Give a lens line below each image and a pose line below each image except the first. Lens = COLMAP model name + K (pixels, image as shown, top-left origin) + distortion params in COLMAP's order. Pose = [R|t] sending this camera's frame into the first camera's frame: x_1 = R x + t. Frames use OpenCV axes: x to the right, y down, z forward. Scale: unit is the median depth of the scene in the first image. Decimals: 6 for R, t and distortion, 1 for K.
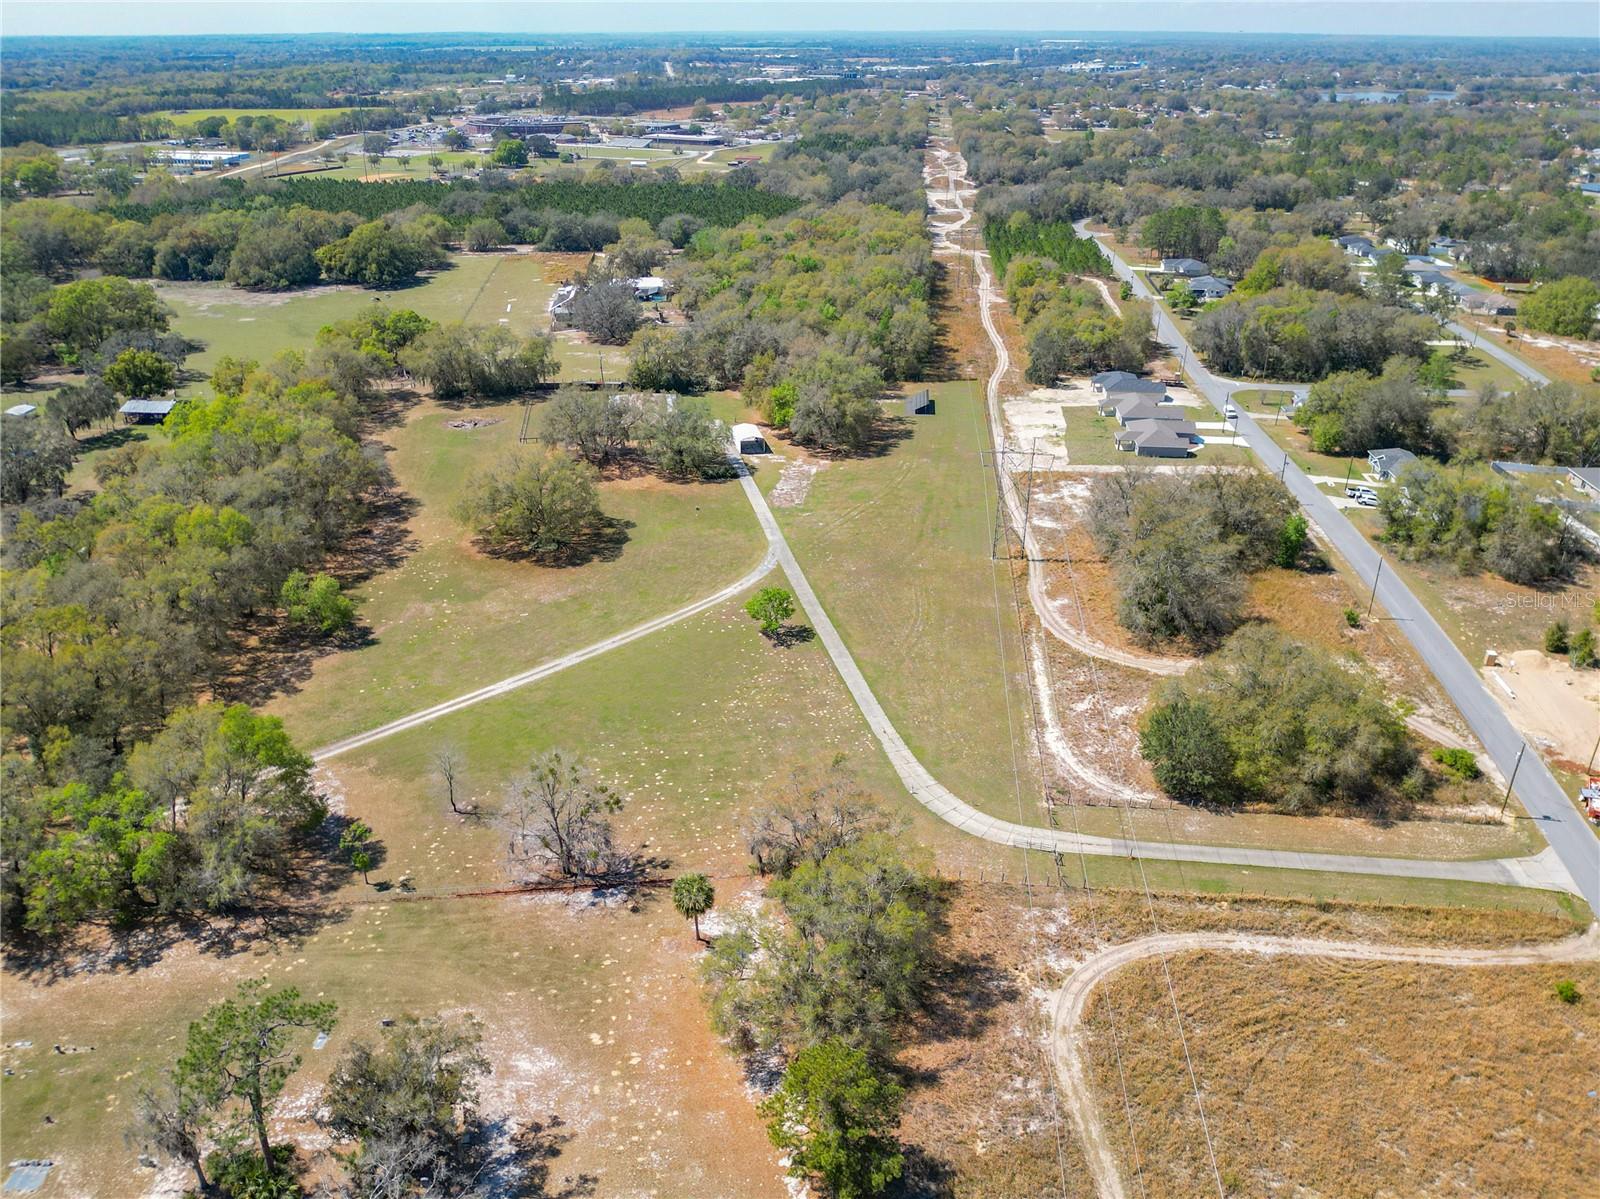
lens RADIAL K [[1191.3, 0, 804.0], [0, 1191.3, 570.4], [0, 0, 1]] dist [0.014199, -0.041628]
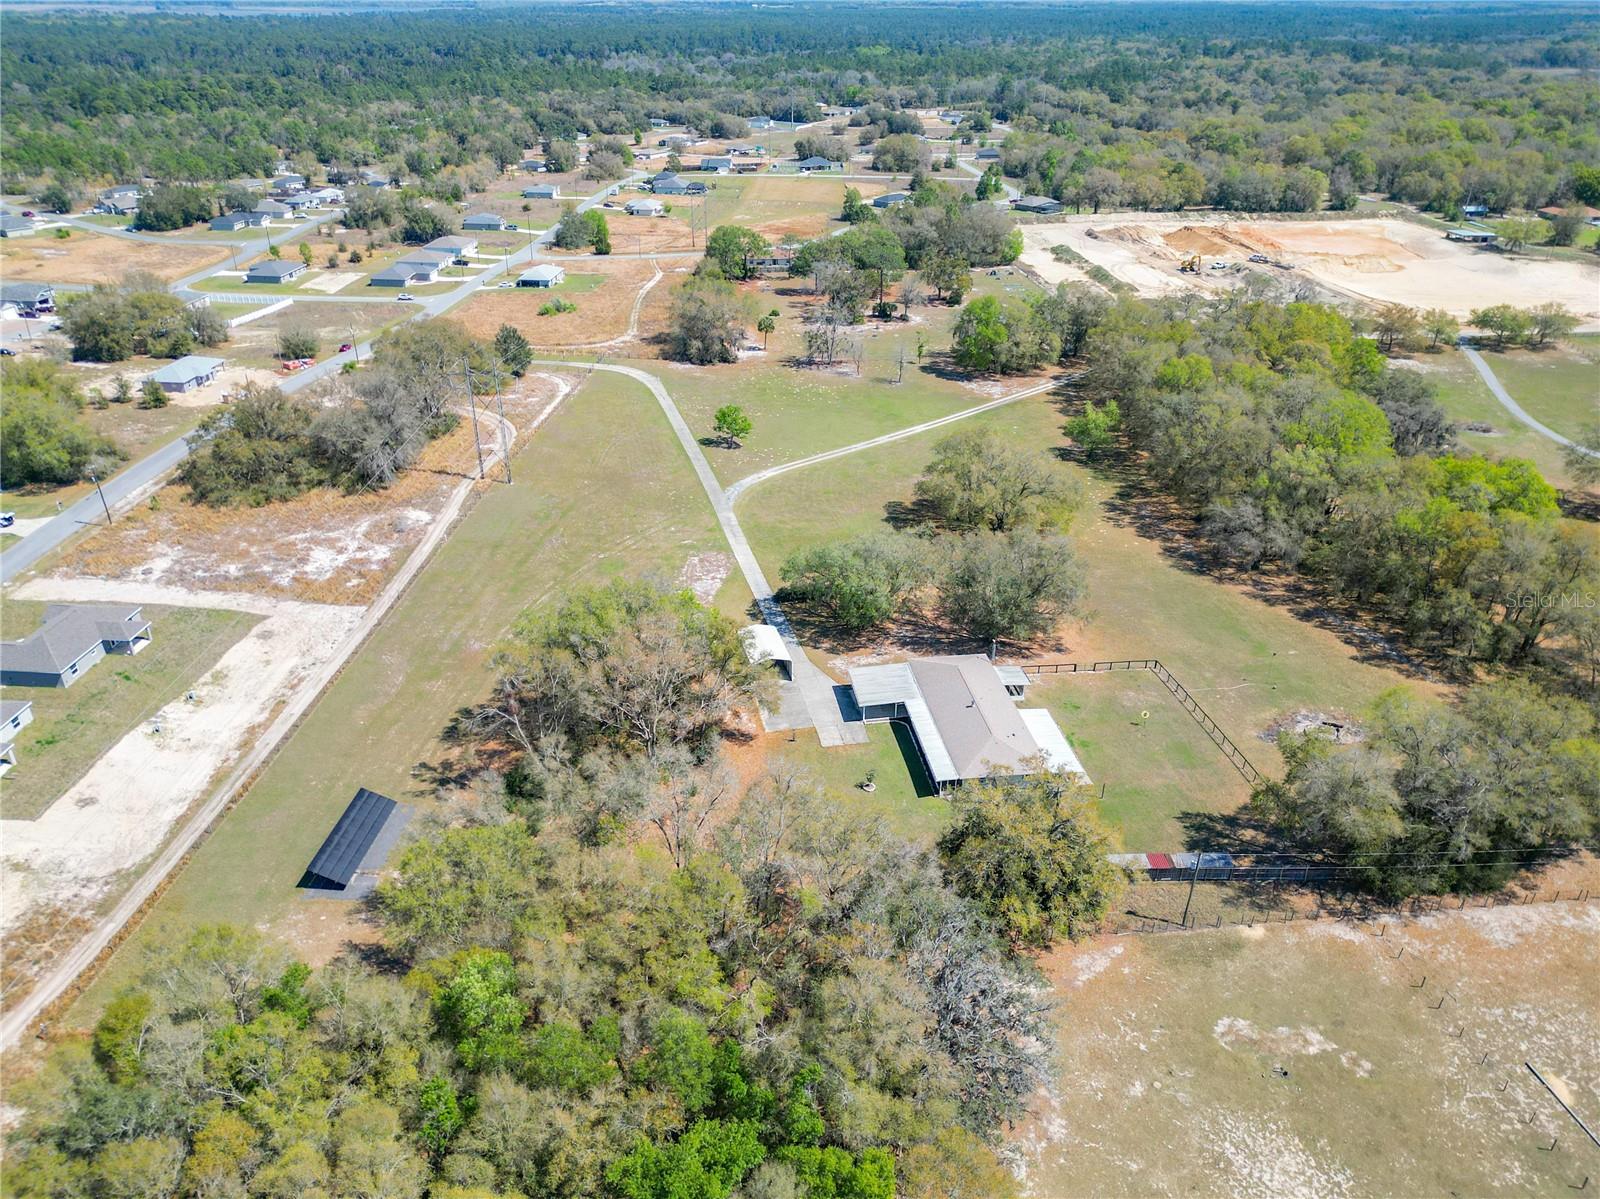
lens RADIAL K [[1136.4, 0, 800.0], [0, 1136.4, 599.5], [0, 0, 1]] dist [0.059086, -0.060876]
pose [[-0.999728, 0.004917, -0.022807, -0.060906], [-0.015113, 0.608243, 0.793607, -0.677917], [0.017774, 0.793736, -0.608003, 1.568316]]
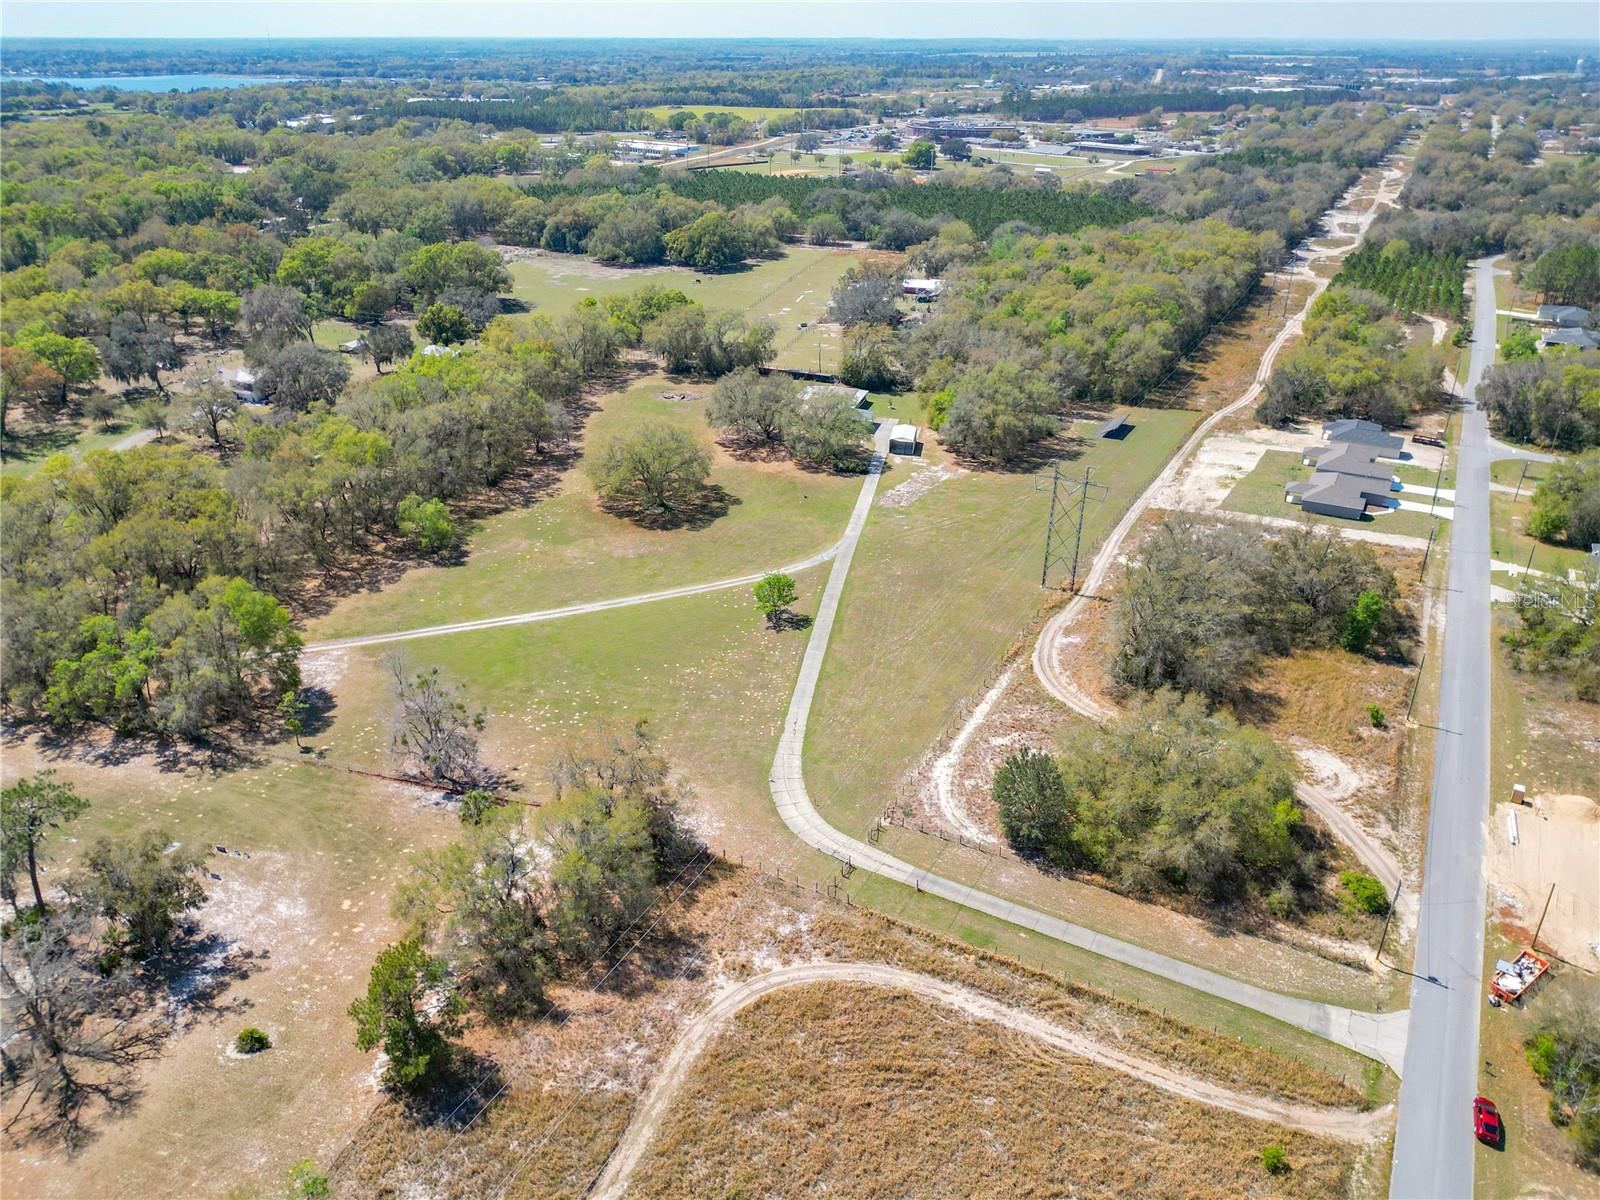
lens RADIAL K [[1171.6, 0, 800.0], [0, 1171.6, 600.0], [0, 0, 1]] dist [0.040400, -0.066054]
pose [[0.919743, 0.171460, -0.353092, 0.295355], [-0.164134, 0.985127, 0.050834, -0.014527], [0.356556, 0.011200, 0.934207, 0.043517]]
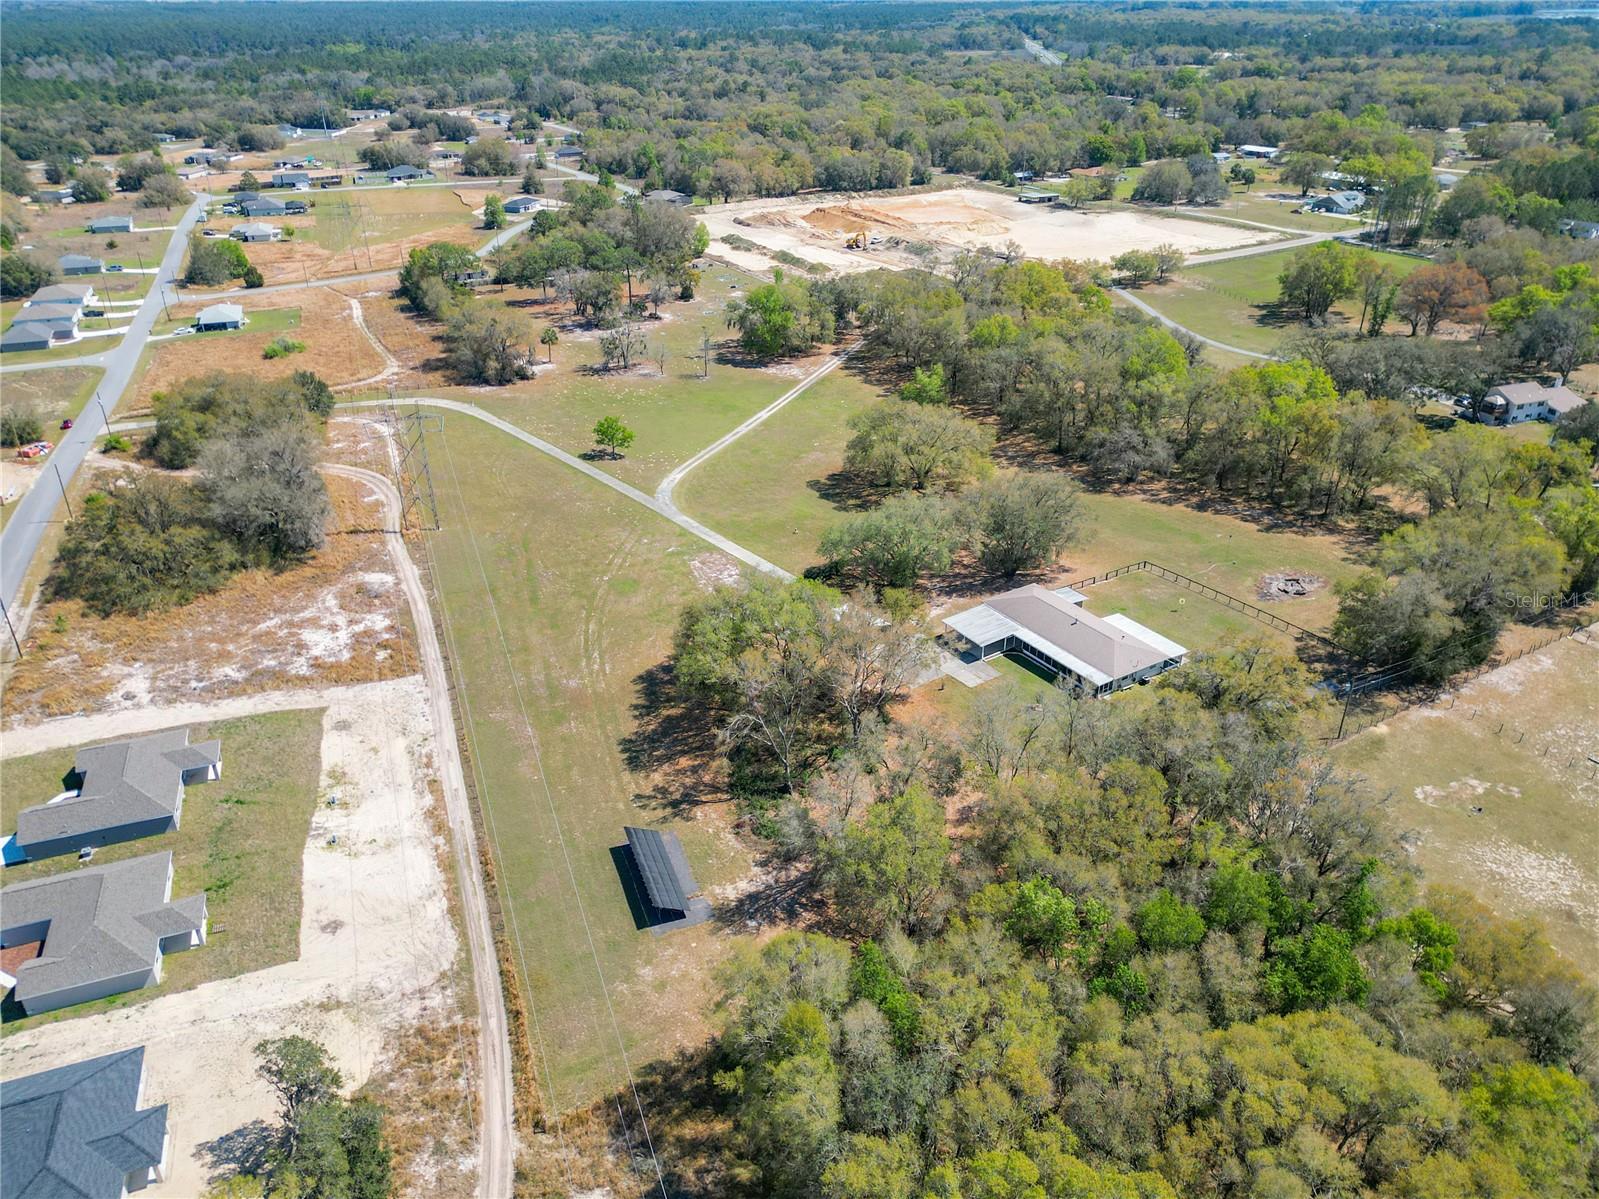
lens RADIAL K [[1135.7, 0, 799.5], [0, 1135.7, 599.5], [0, 0, 1]] dist [0.059086, -0.060876]
pose [[-0.898508, 0.209691, -0.385634, 0.248373], [-0.180267, 0.624754, 0.759728, -0.682295], [0.400234, 0.752138, -0.523546, 1.540045]]
